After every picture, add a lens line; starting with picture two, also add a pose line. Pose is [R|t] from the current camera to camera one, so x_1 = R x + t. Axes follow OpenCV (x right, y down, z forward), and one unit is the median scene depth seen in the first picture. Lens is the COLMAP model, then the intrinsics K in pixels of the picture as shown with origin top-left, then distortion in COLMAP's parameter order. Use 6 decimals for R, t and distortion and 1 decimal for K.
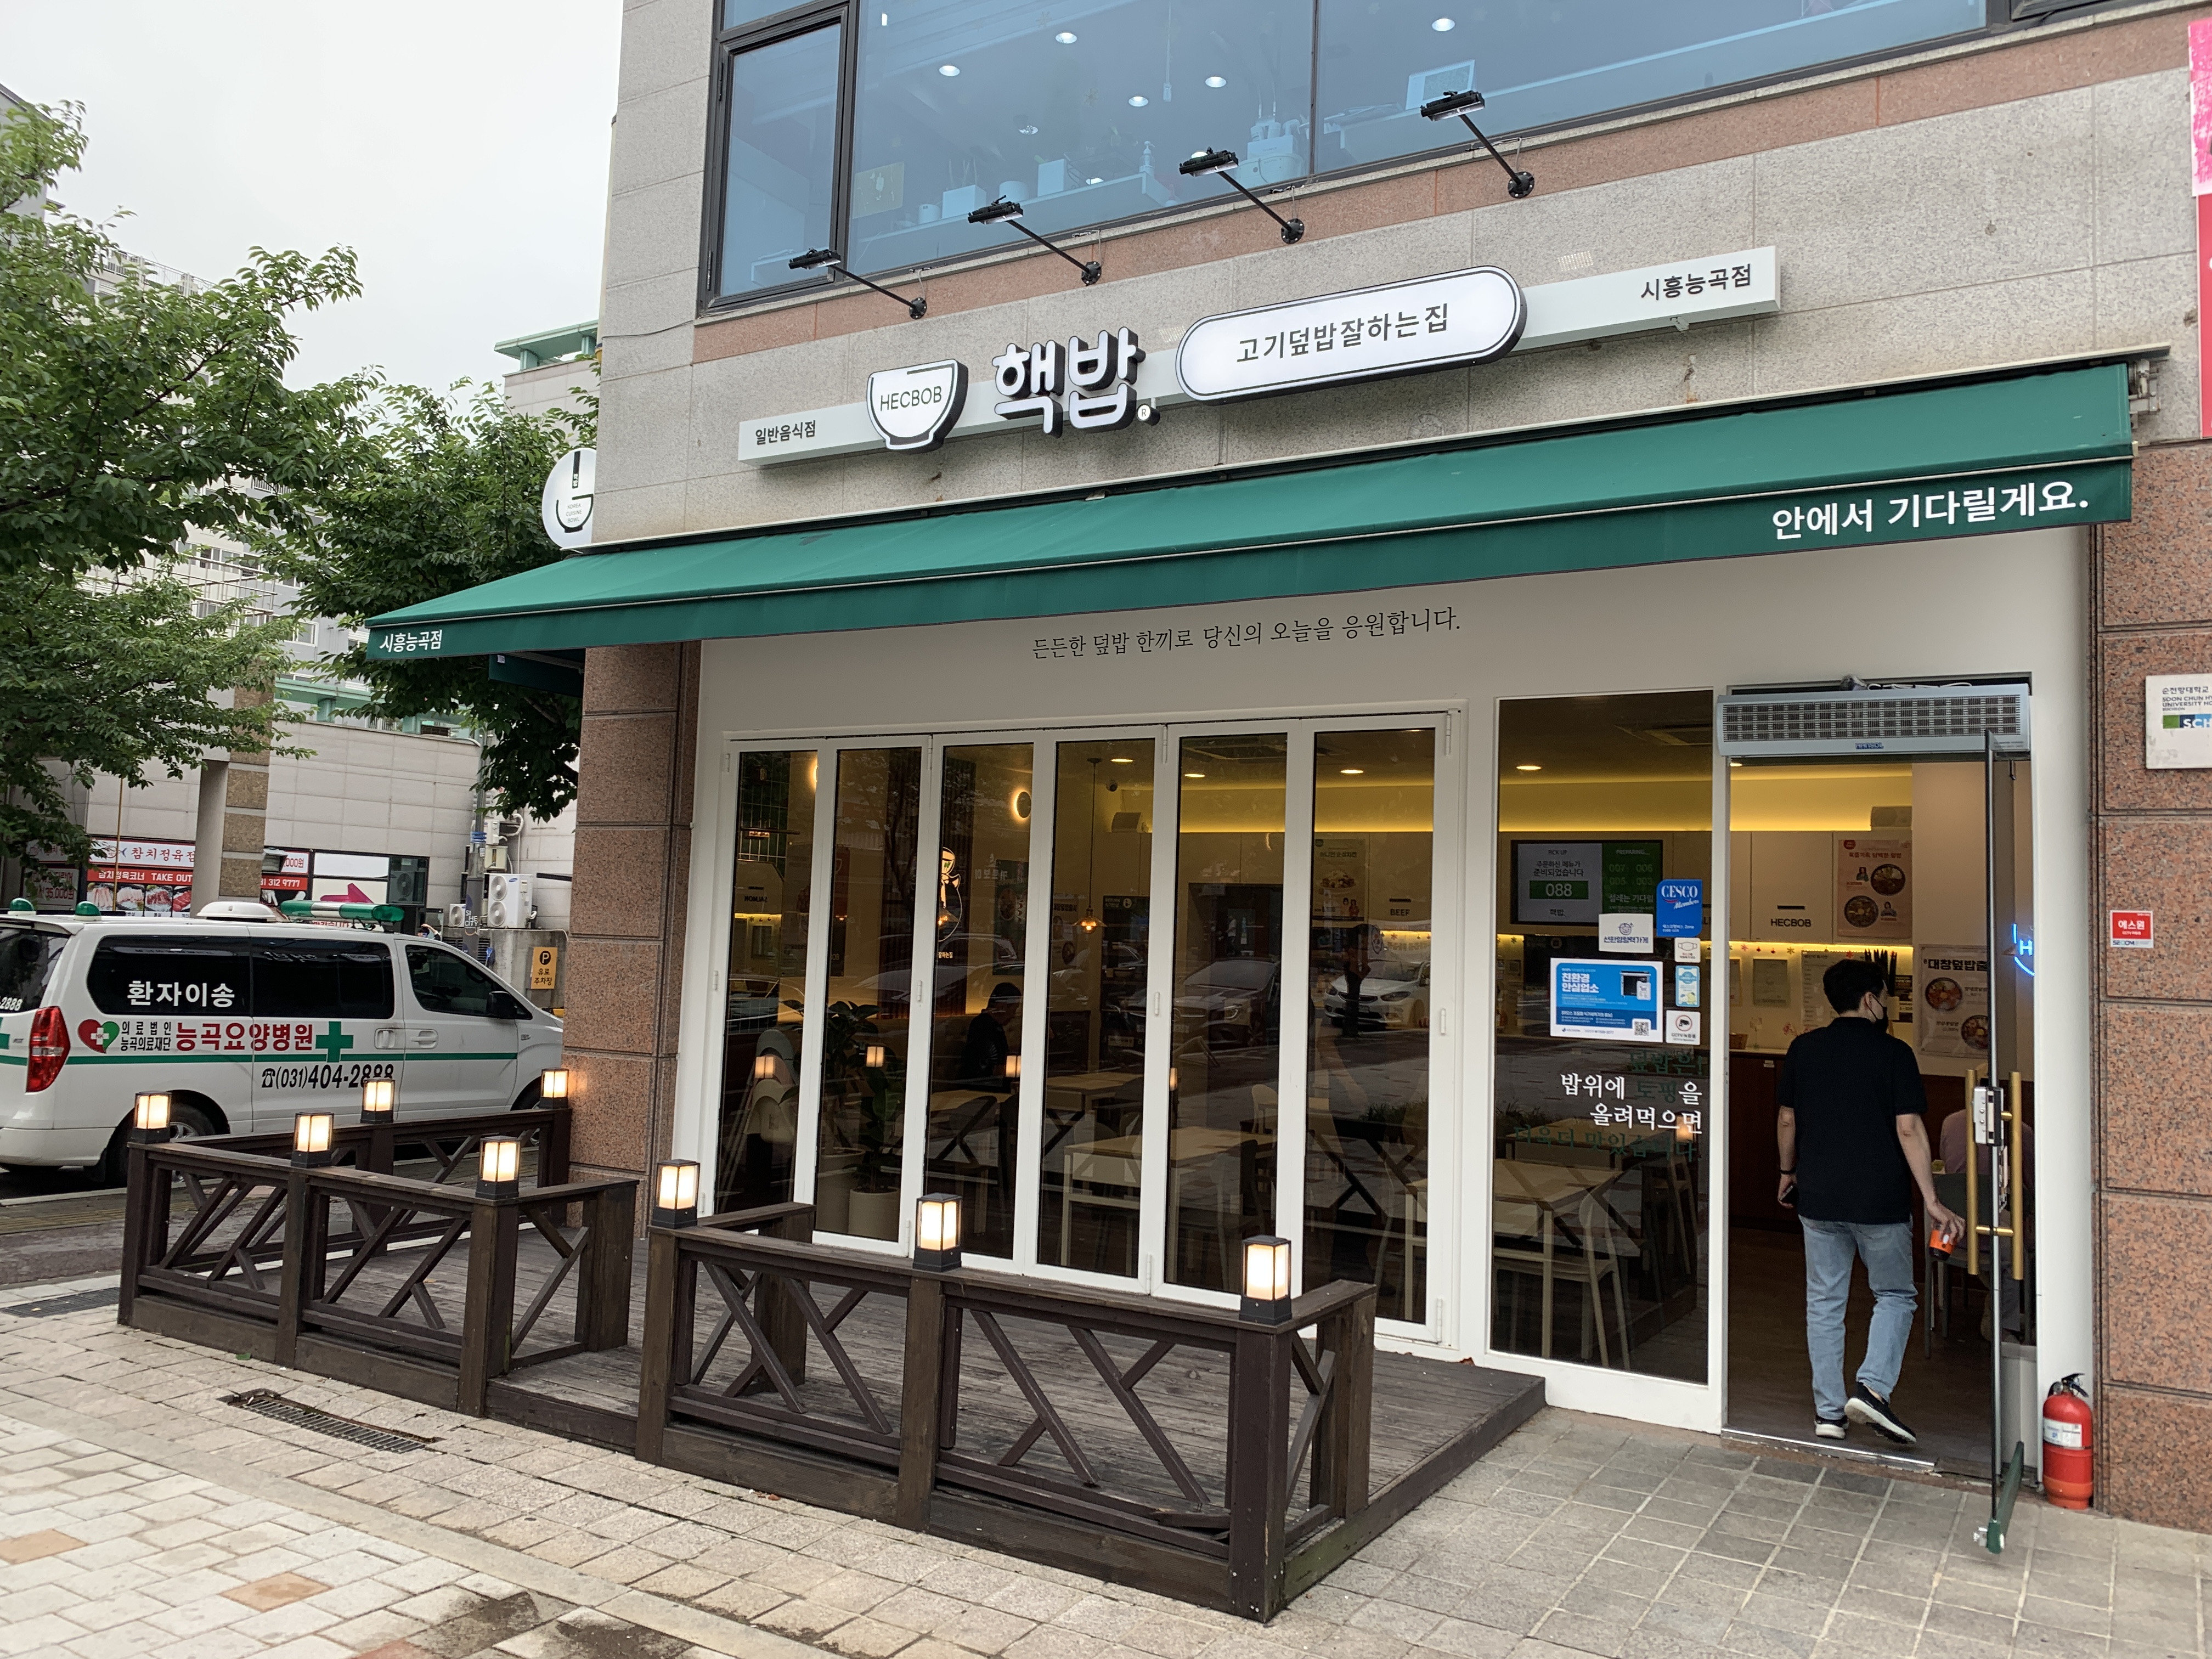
lens RADIAL K [[1684.8, 0, 1100.1], [0, 1684.8, 813.8], [0, 0, 1]] dist [0.002821, -0.010018]
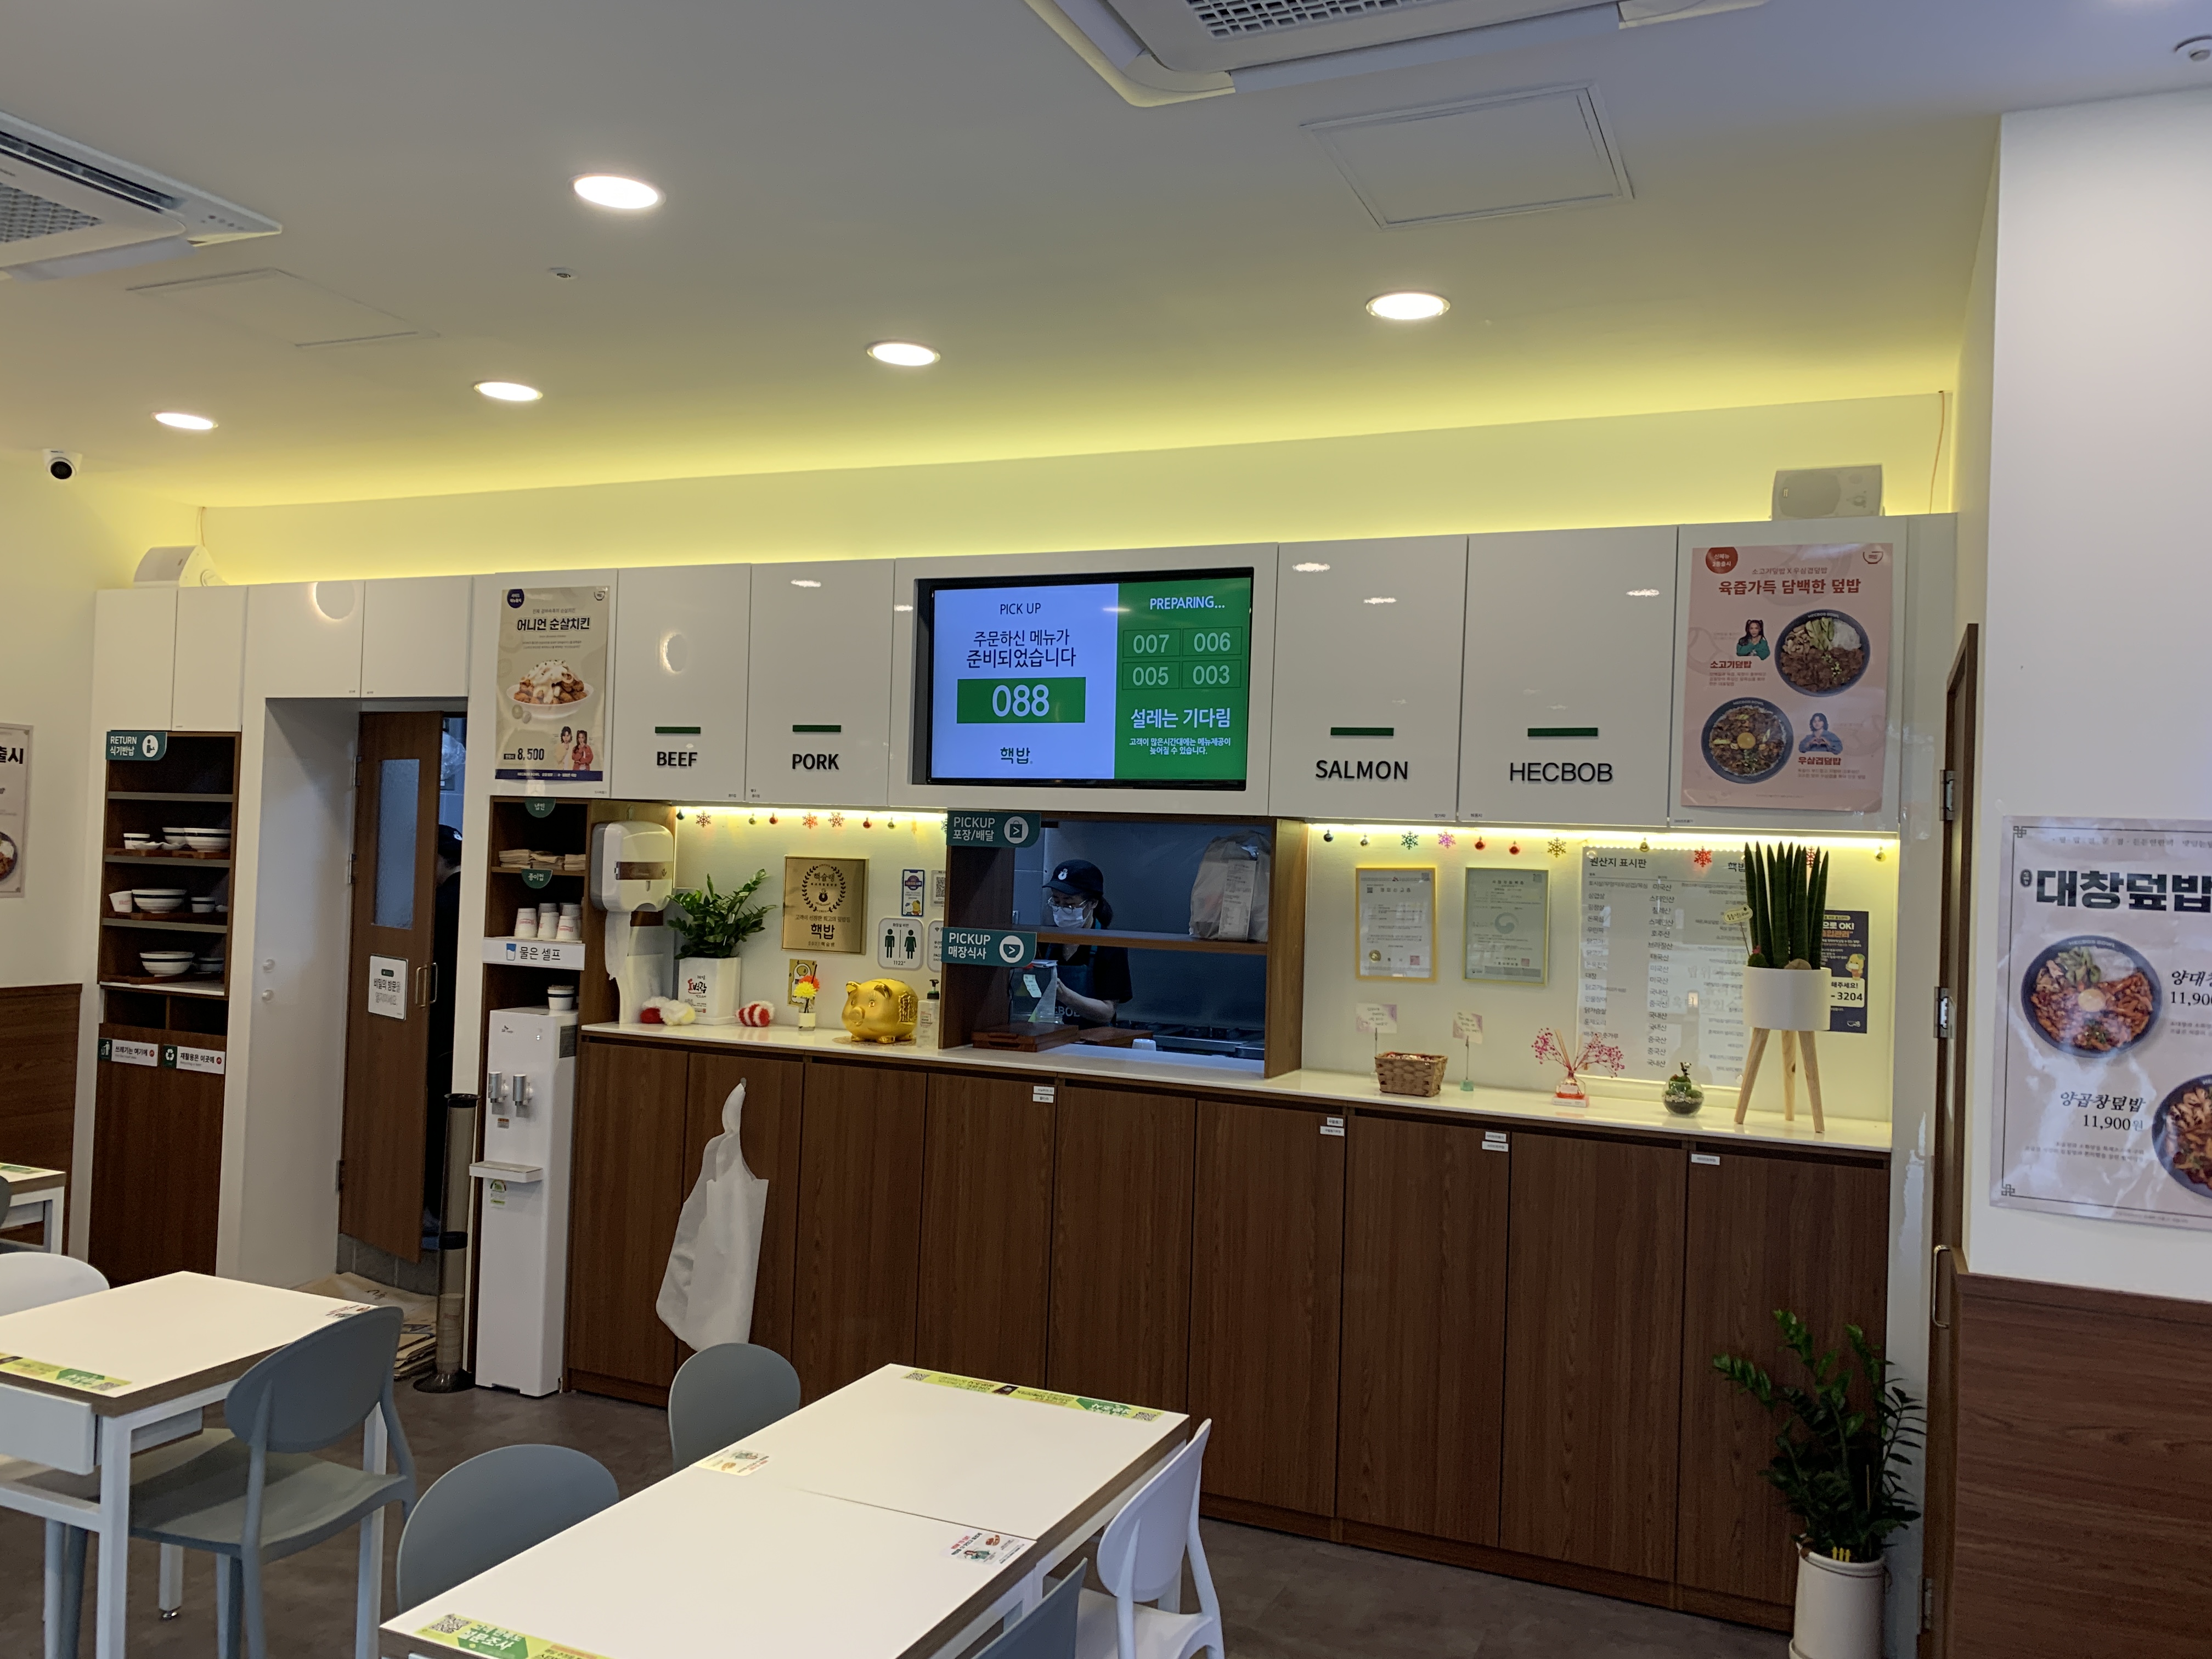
lens RADIAL K [[1684.8, 0, 1104.6], [0, 1684.8, 839.6], [0, 0, 1]] dist [0.002821, -0.010018]
pose [[0.991425, 0.002330, 0.130655, 0.252685], [-0.011394, 0.997575, 0.068665, 0.053297], [-0.130178, -0.069565, 0.989047, 0.623198]]
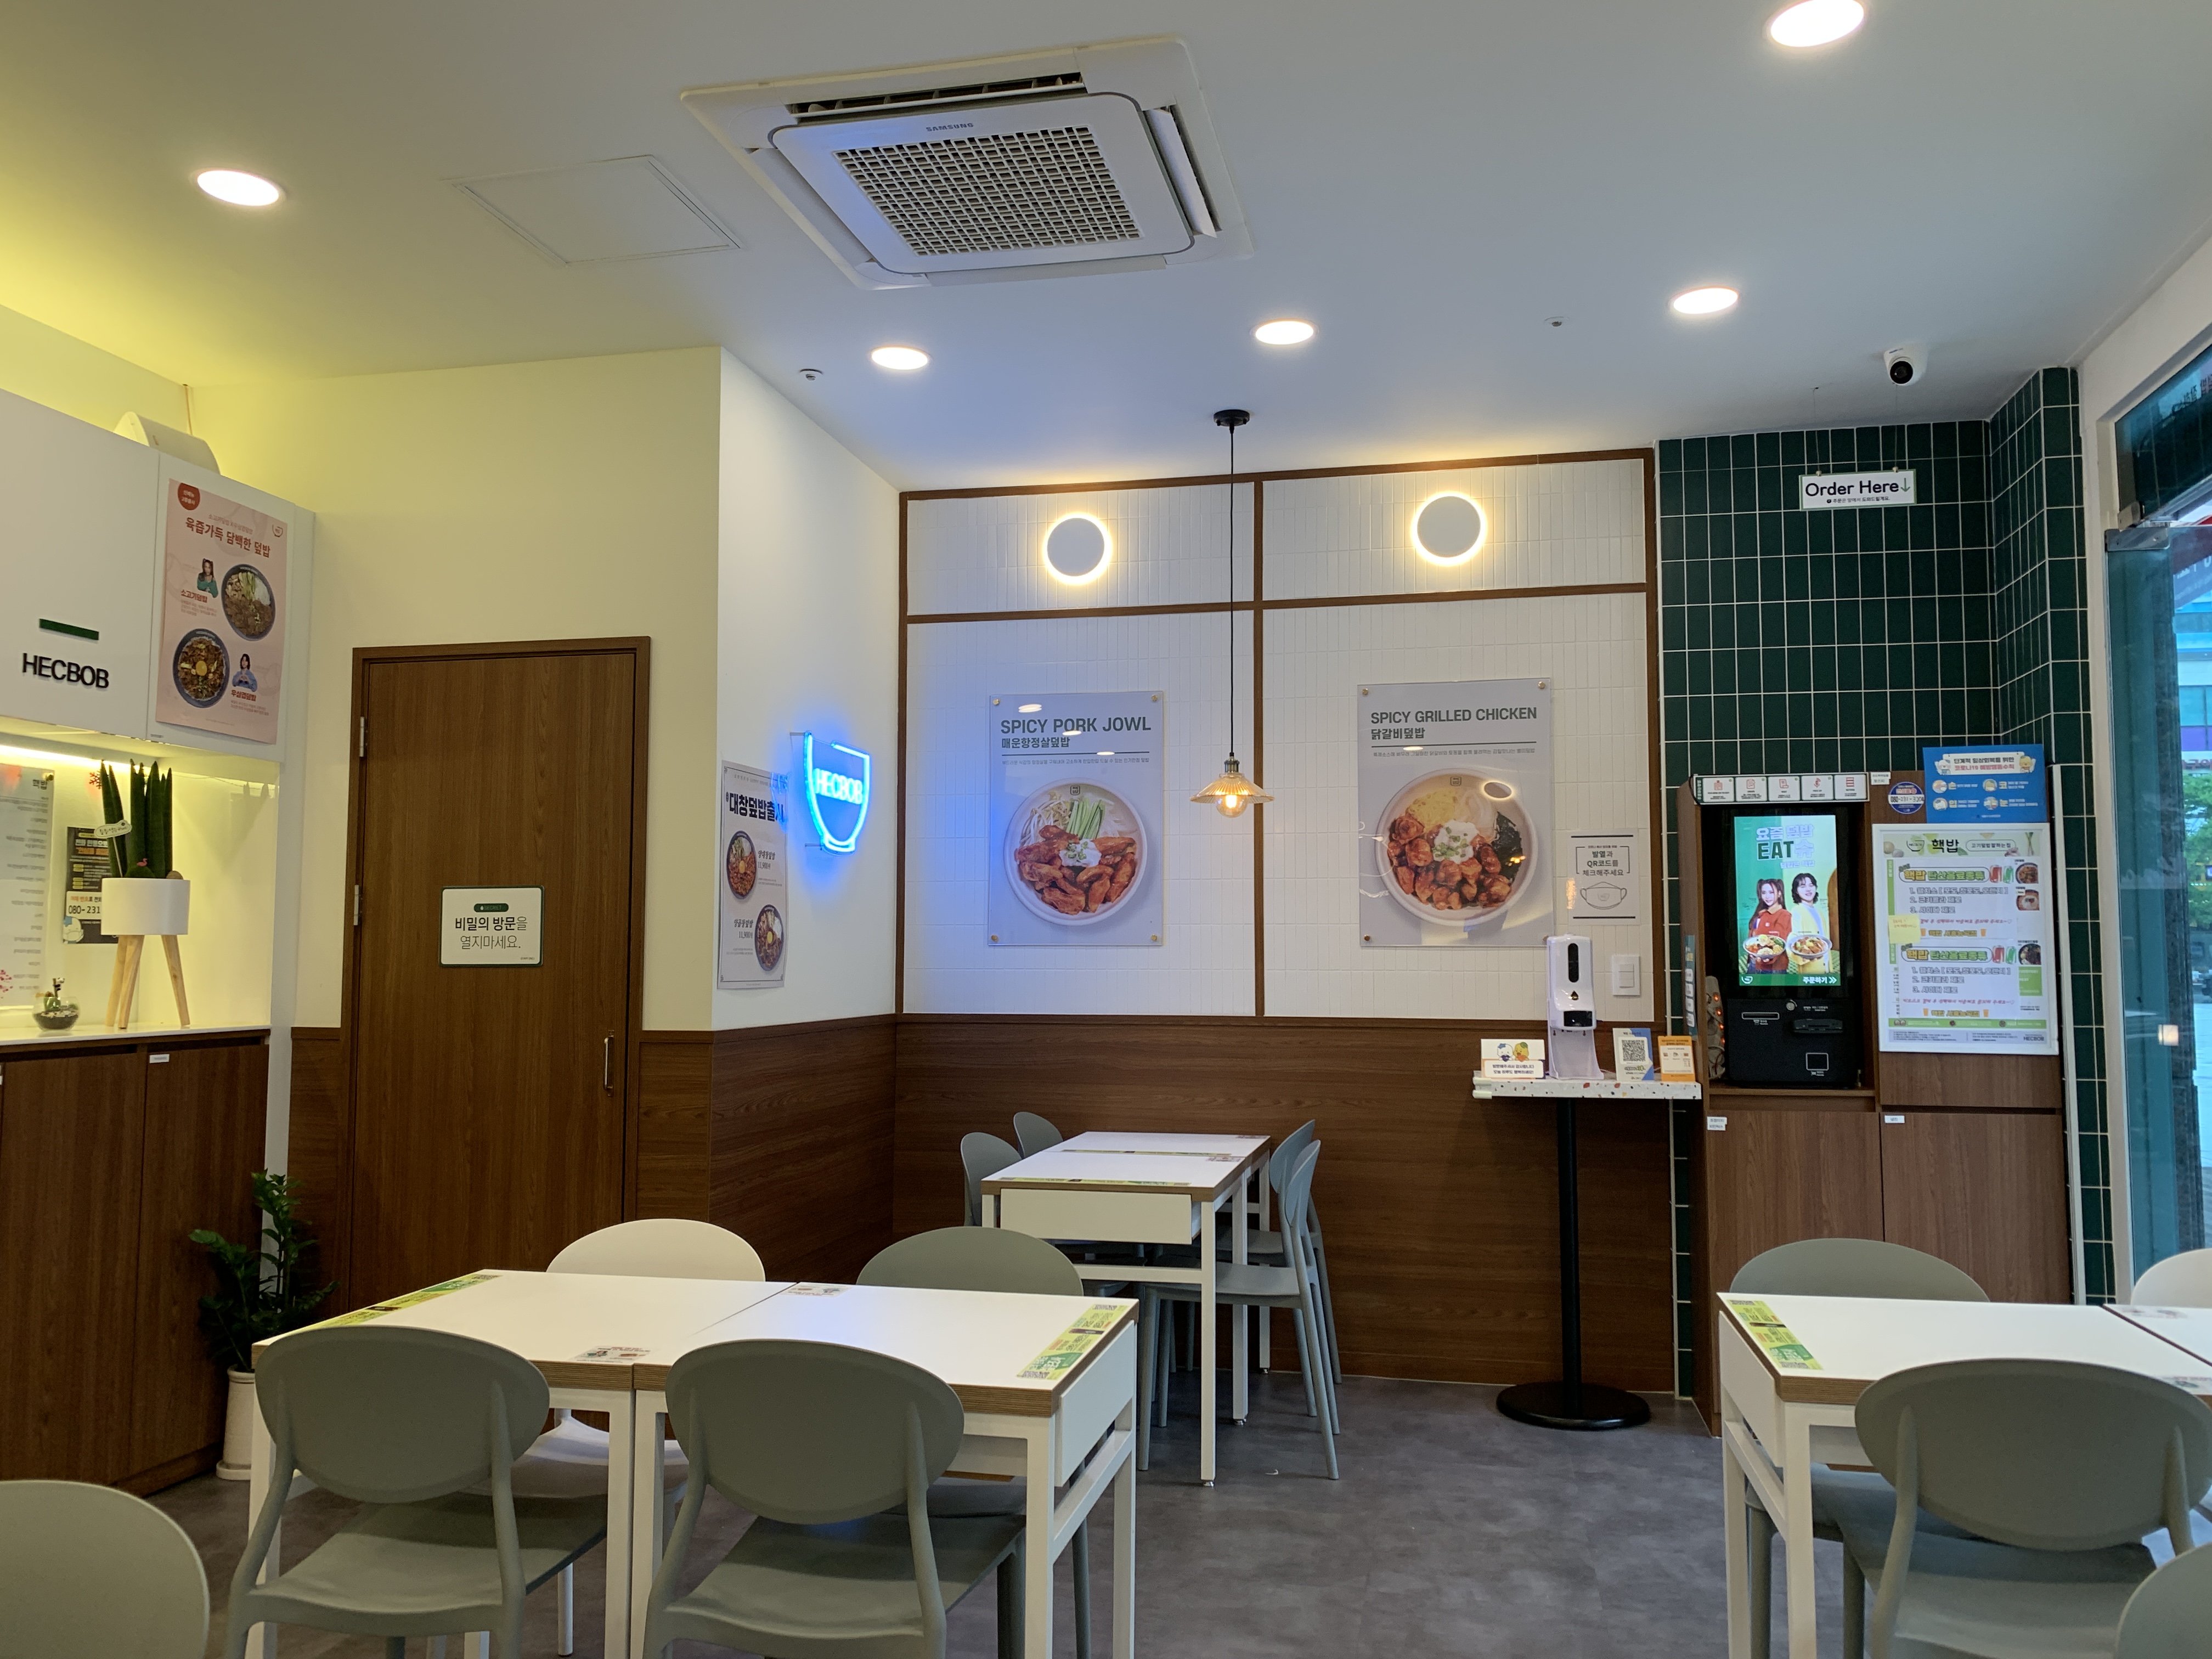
lens RADIAL K [[1684.8, 0, 1108.6], [0, 1684.8, 837.0], [0, 0, 1]] dist [0.002821, -0.010018]
pose [[-0.323703, 0.033480, 0.945566, 0.002584], [-0.083211, 0.994494, -0.063699, 0.100851], [-0.942493, -0.099301, -0.319135, 0.878755]]
